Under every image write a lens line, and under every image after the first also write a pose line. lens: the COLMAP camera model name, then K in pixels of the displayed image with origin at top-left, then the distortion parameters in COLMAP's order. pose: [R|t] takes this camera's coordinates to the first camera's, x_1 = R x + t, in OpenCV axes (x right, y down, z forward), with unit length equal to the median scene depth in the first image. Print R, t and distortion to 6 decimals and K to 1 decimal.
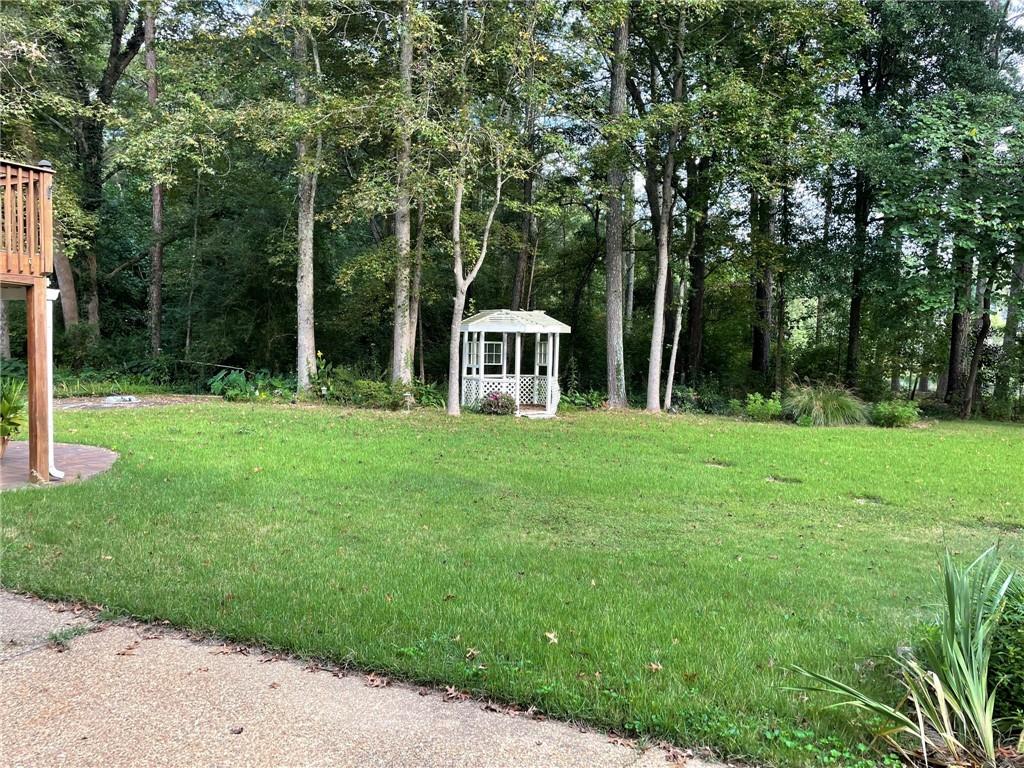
lens RADIAL K [[769.5, 0, 504.1], [0, 769.5, 397.6], [0, 0, 1]] dist [0.074943, -0.102510]
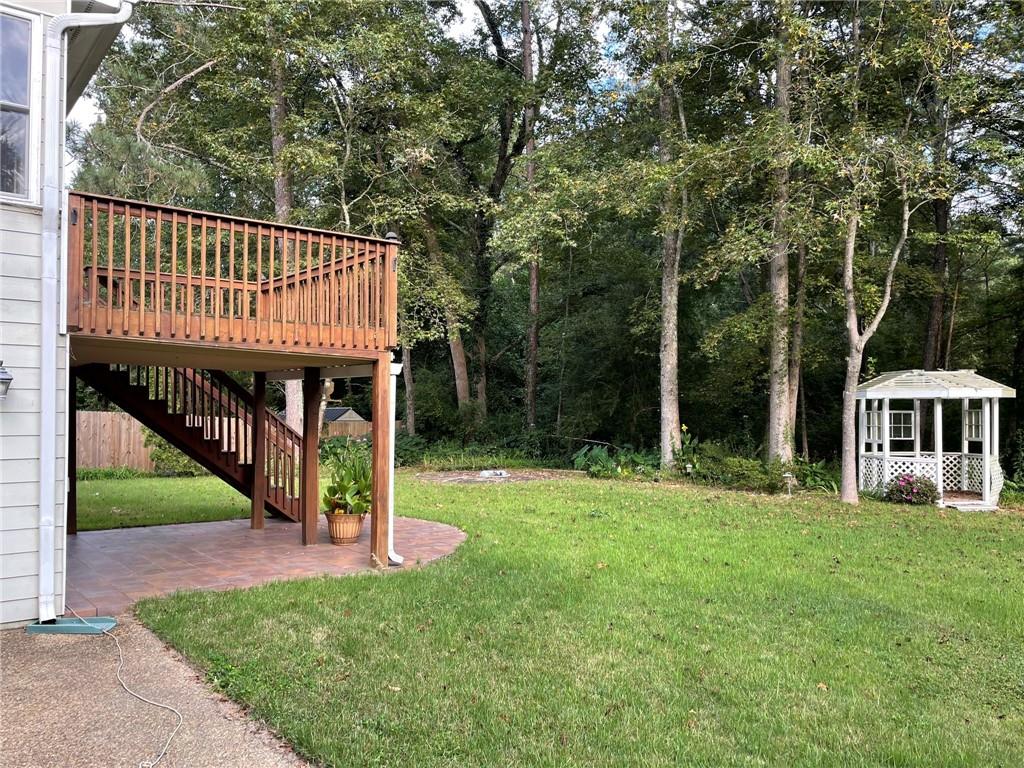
lens RADIAL K [[769.5, 0, 504.1], [0, 769.5, 397.6], [0, 0, 1]] dist [0.074943, -0.102510]
pose [[0.890109, -0.026027, -0.455004, -0.013095], [-0.017320, 0.995715, -0.090837, -0.005888], [0.455418, 0.088736, 0.885844, 0.099041]]
